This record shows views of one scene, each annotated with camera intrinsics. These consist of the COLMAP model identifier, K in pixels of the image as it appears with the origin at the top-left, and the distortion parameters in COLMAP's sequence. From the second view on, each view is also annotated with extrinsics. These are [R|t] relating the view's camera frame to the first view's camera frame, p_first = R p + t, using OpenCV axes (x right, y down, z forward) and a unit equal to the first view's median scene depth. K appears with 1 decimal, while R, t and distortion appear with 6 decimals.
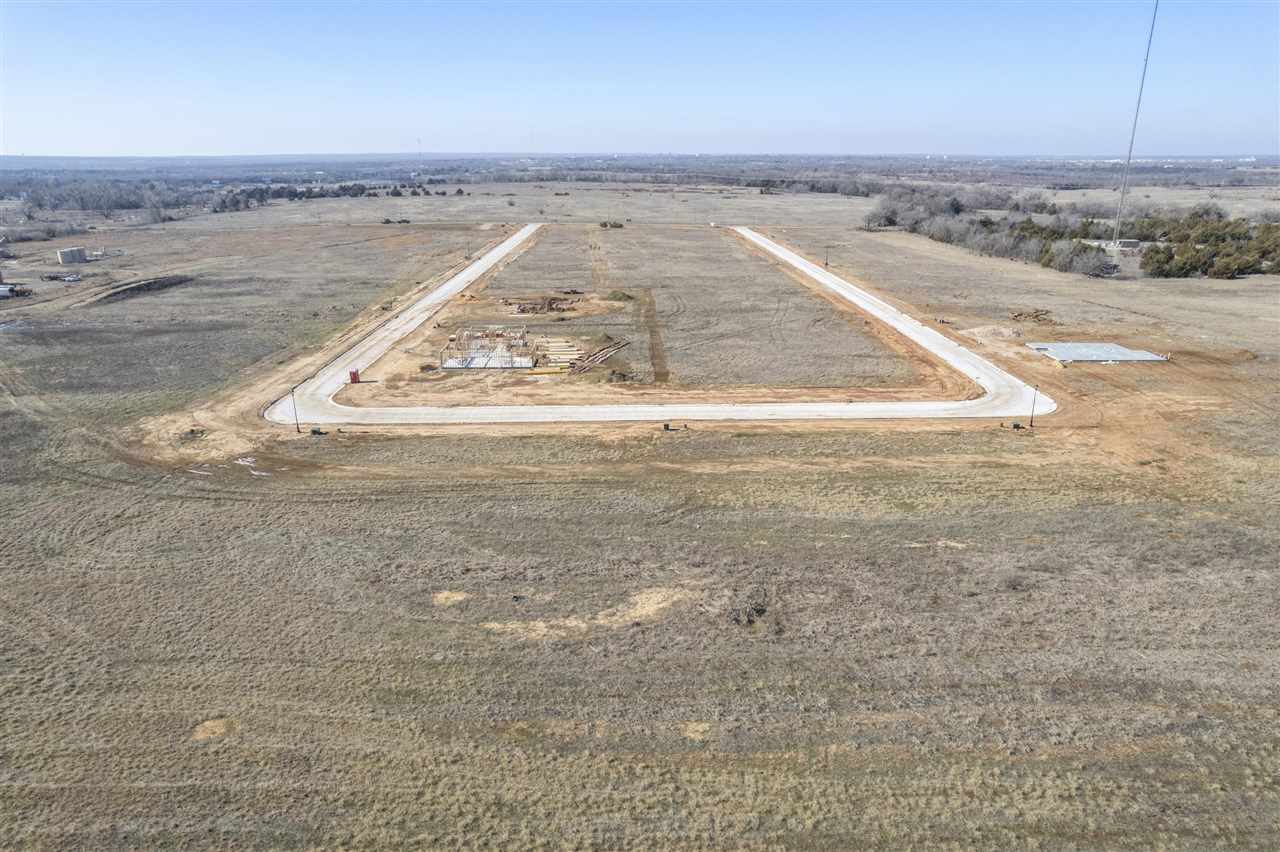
lens RADIAL K [[826.6, 0, 644.4], [0, 826.6, 424.6], [0, 0, 1]] dist [-0.078322, 0.071671]
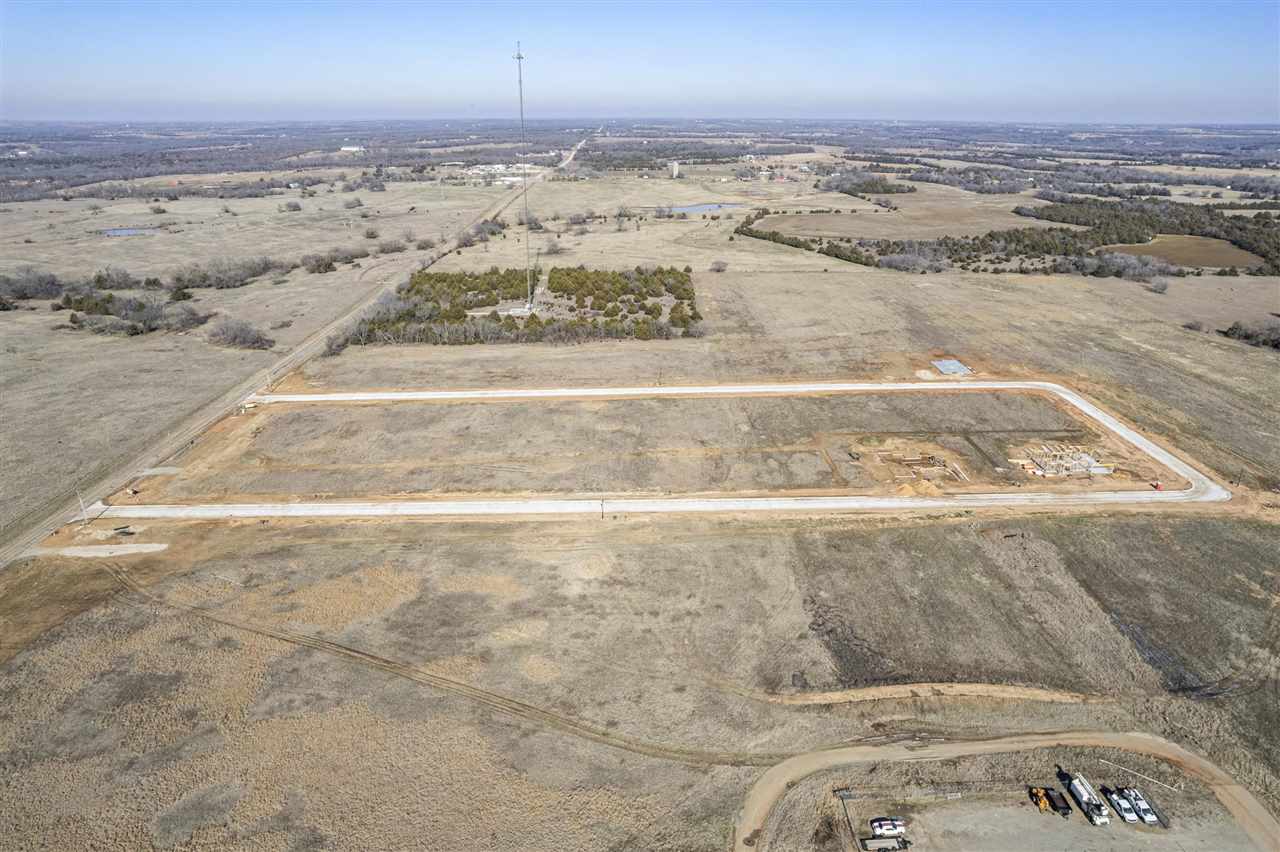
lens RADIAL K [[826.6, 0, 644.4], [0, 826.6, 424.6], [0, 0, 1]] dist [-0.078322, 0.071671]
pose [[-0.007508, -0.355484, 0.934652, -2.093561], [0.313013, 0.886872, 0.339825, -1.226041], [-0.949719, 0.295110, 0.104613, 1.921494]]
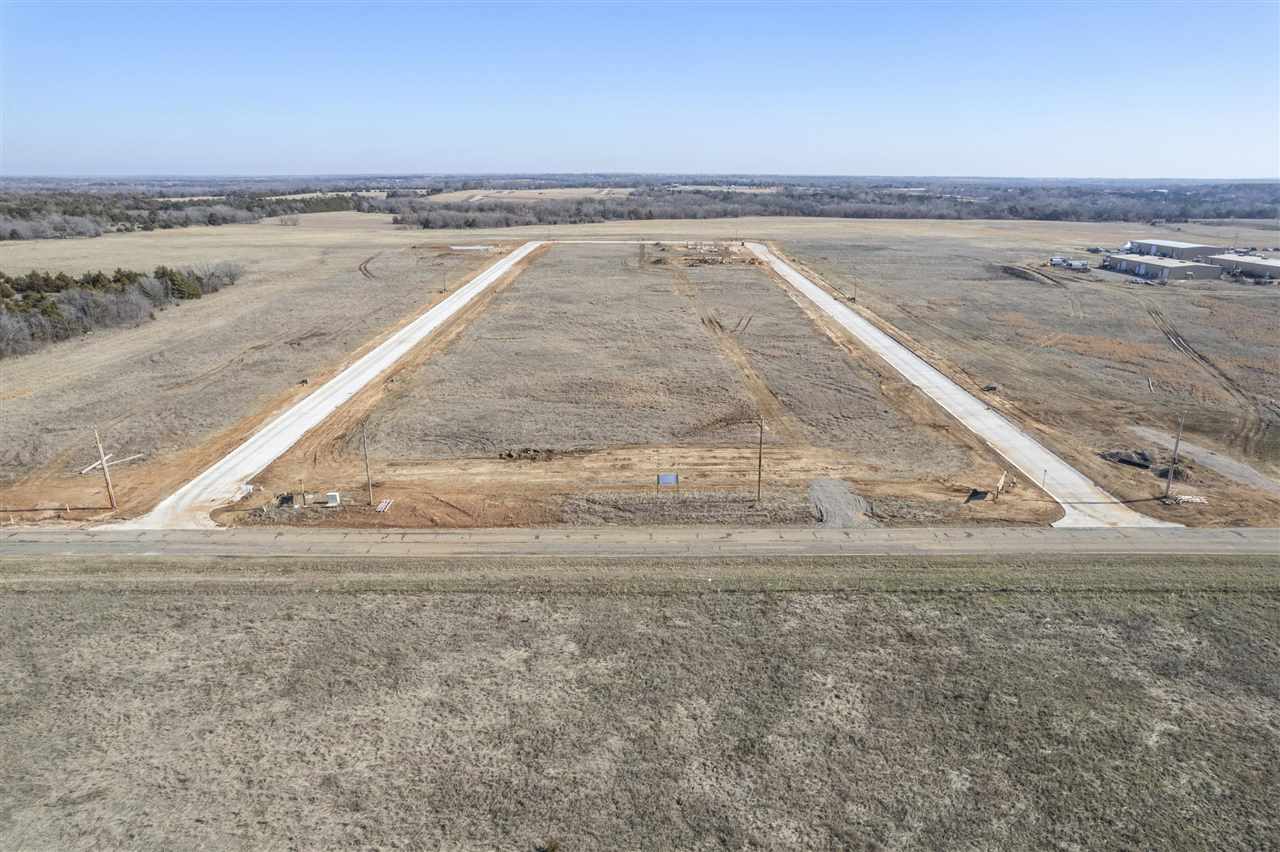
lens RADIAL K [[819.1, 0, 643.9], [0, 819.1, 428.1], [0, 0, 1]] dist [-0.079066, 0.073351]
pose [[-0.999699, -0.008517, 0.022992, -0.059002], [0.006584, 0.810019, 0.586366, -1.289994], [-0.023618, 0.586341, -0.809720, 3.882788]]
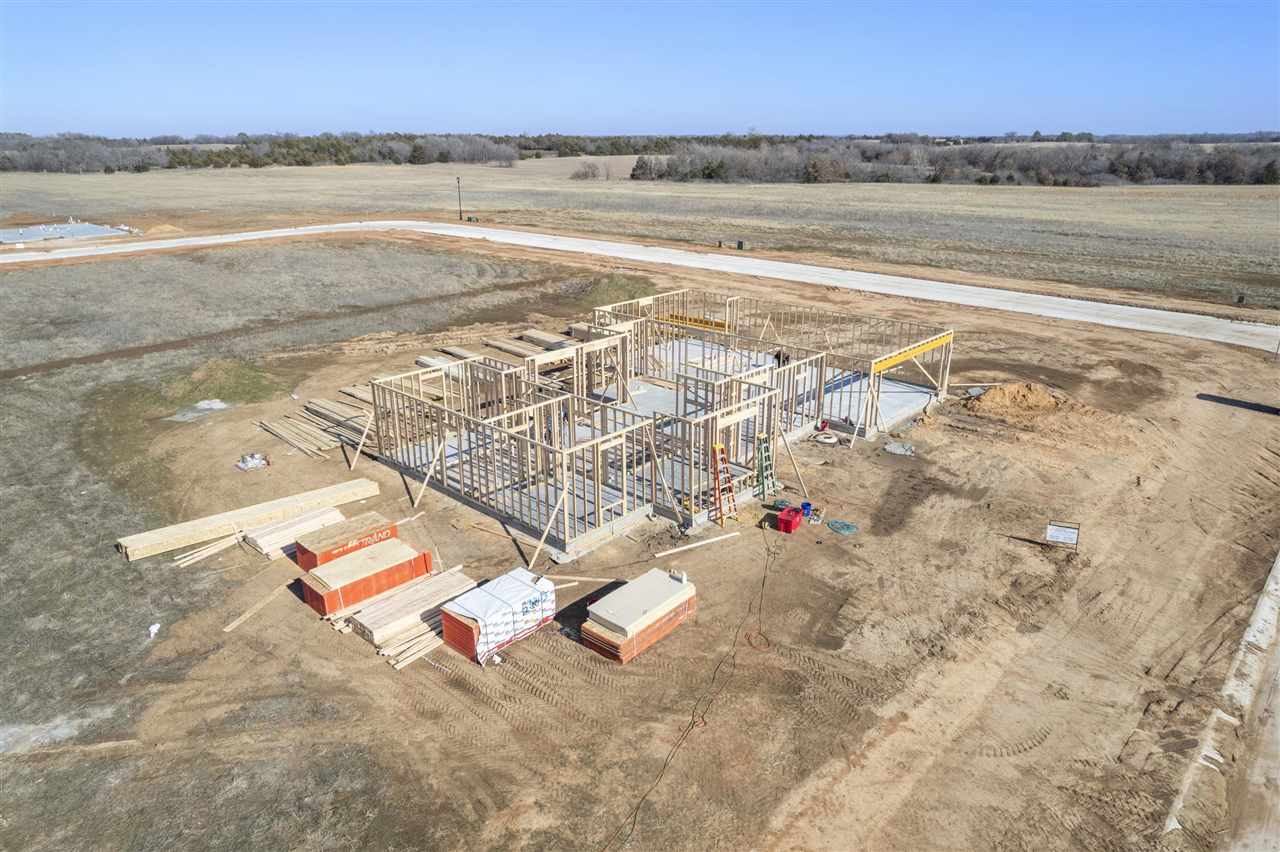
lens RADIAL K [[835.1, 0, 644.7], [0, 835.1, 426.0], [0, 0, 1]] dist [-0.080344, 0.073624]
pose [[-0.714303, -0.226092, 0.662309, -0.380543], [0.227598, 0.819883, 0.525348, -0.238374], [-0.661794, 0.525998, -0.534187, 1.291823]]
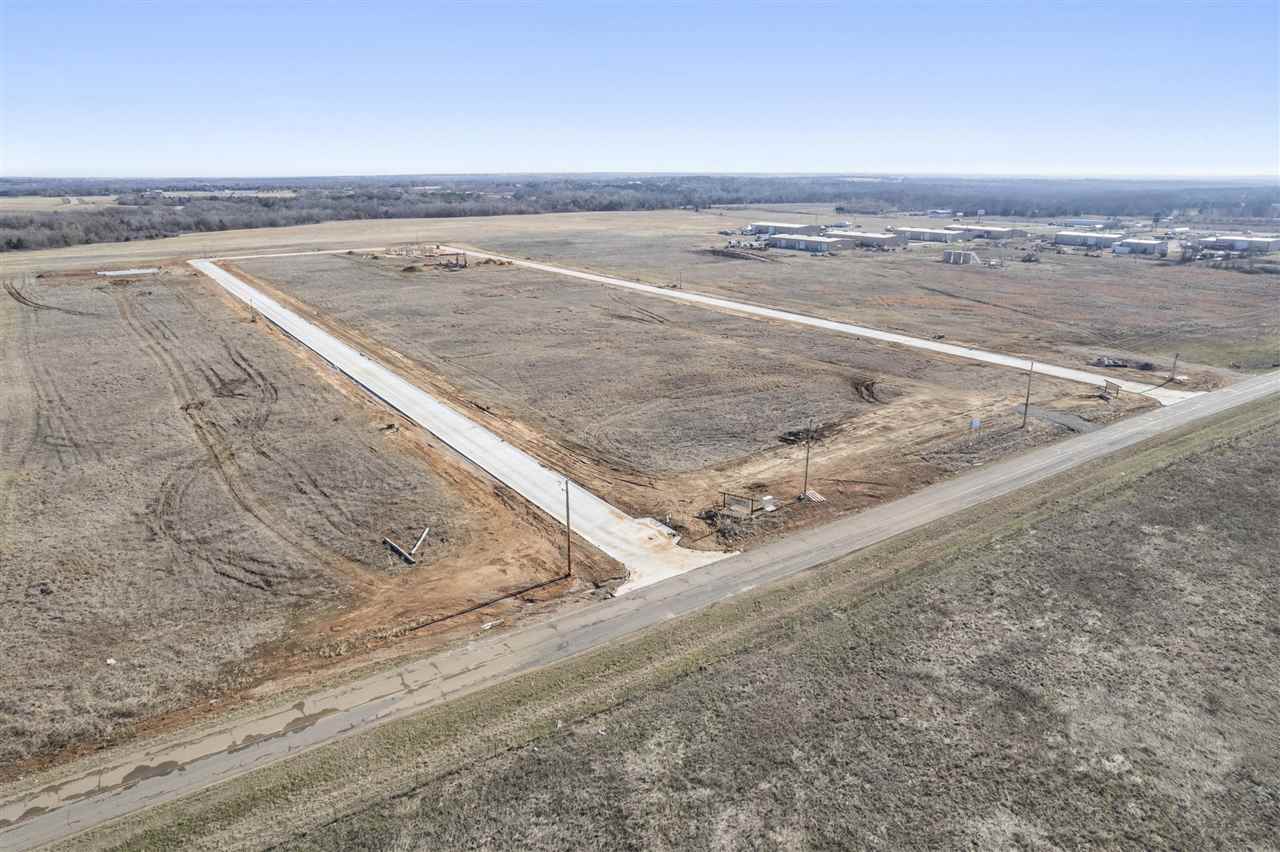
lens RADIAL K [[835.1, 0, 644.7], [0, 835.1, 426.0], [0, 0, 1]] dist [-0.080344, 0.073624]
pose [[-0.830363, 0.166707, -0.531701, 0.728131], [-0.173105, 0.829813, 0.530514, -1.243485], [0.529653, 0.532560, -0.660188, 3.728323]]
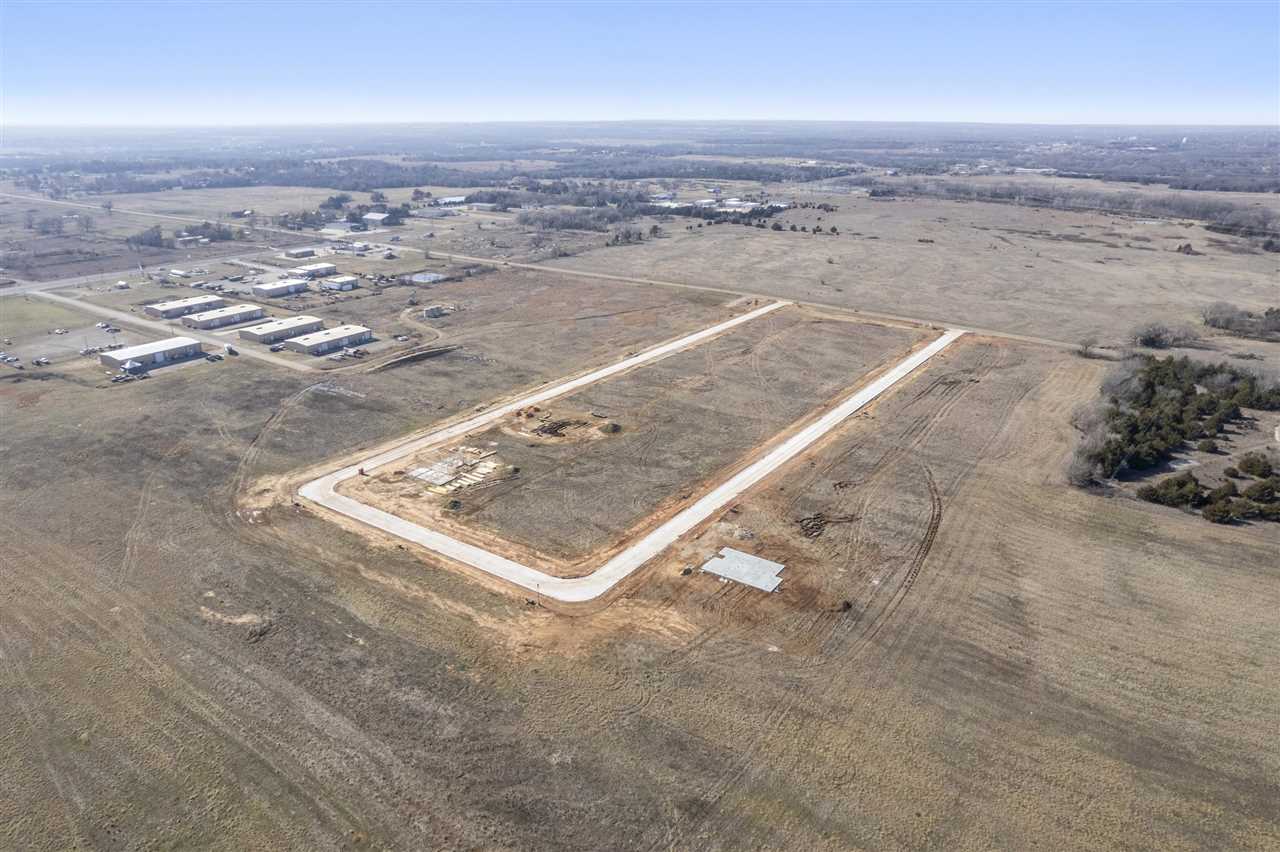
lens RADIAL K [[835.1, 0, 644.7], [0, 835.1, 426.0], [0, 0, 1]] dist [-0.080344, 0.073624]
pose [[0.814402, 0.206749, -0.542222, 1.291615], [-0.186475, 0.978062, 0.092854, -0.486435], [0.549524, 0.025490, 0.835089, -0.313691]]
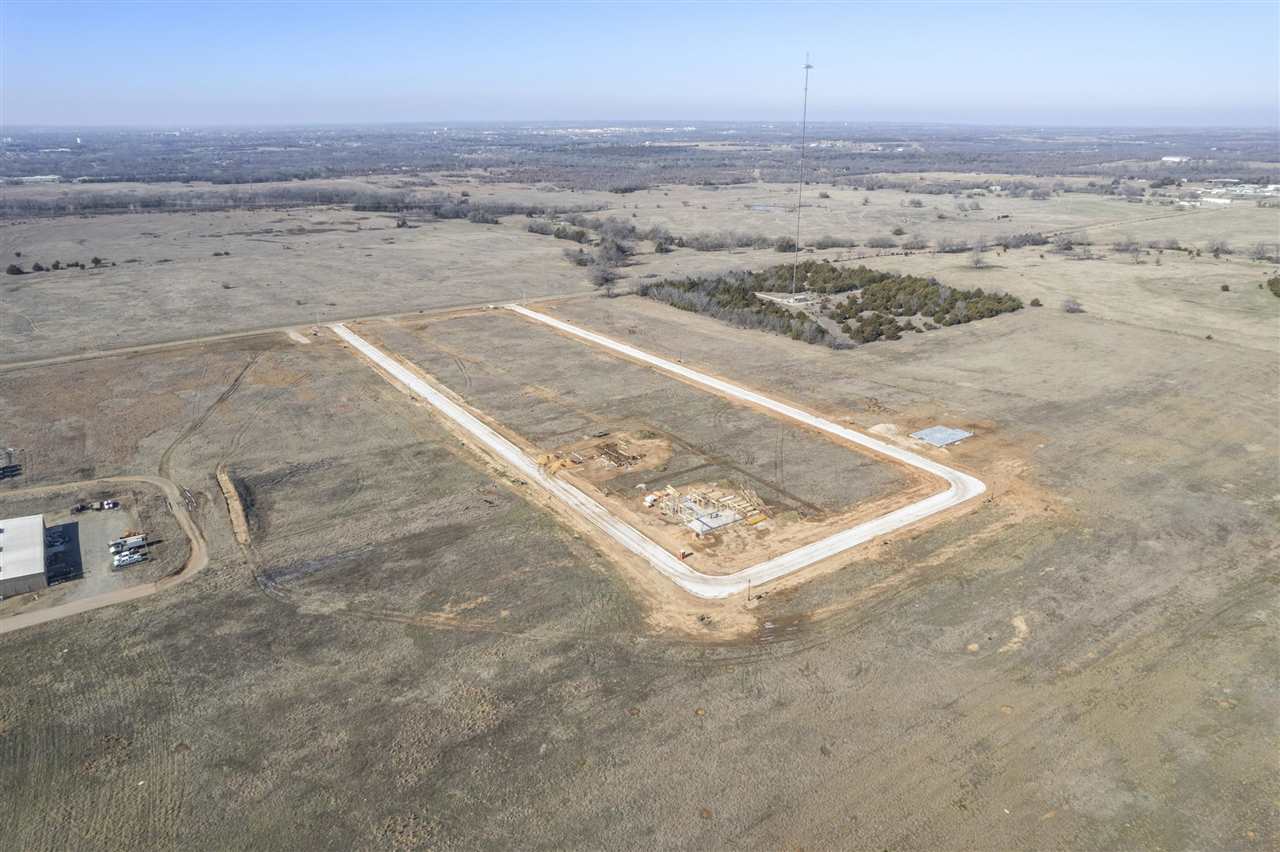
lens RADIAL K [[826.6, 0, 644.4], [0, 826.6, 424.6], [0, 0, 1]] dist [-0.078322, 0.071671]
pose [[0.838155, -0.192414, 0.510366, -1.209741], [0.172967, 0.981178, 0.085858, -0.468824], [-0.517281, 0.016314, 0.855660, -0.369610]]
